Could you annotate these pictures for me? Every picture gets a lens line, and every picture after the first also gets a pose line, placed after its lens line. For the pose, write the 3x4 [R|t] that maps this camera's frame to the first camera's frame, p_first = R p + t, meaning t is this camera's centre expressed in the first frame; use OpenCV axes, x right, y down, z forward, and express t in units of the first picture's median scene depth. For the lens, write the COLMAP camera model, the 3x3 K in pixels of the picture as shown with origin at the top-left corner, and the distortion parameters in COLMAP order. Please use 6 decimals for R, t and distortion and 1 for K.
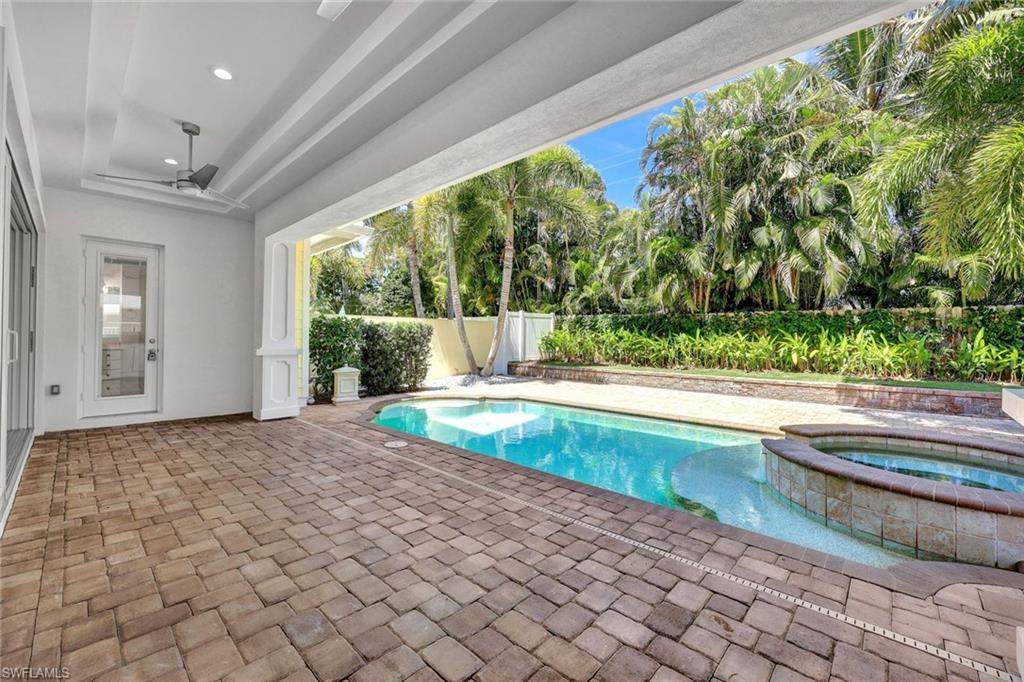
lens RADIAL K [[411.9, 0, 509.1], [0, 411.9, 338.8], [0, 0, 1]] dist [0.002002, 0.000197]
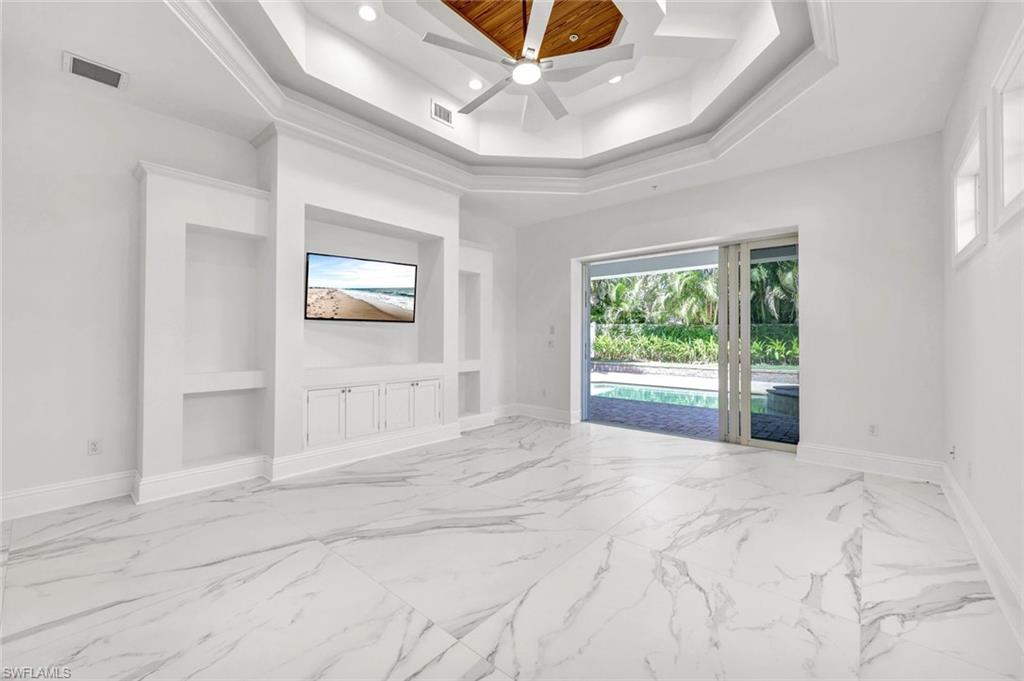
lens RADIAL K [[411.9, 0, 509.3], [0, 411.9, 337.6], [0, 0, 1]] dist [0.002002, 0.000197]
pose [[0.999073, 0.001115, 0.043034, -0.334506], [-0.000854, 0.999981, -0.006082, -0.009143], [-0.043040, 0.006040, 0.999055, -0.446292]]
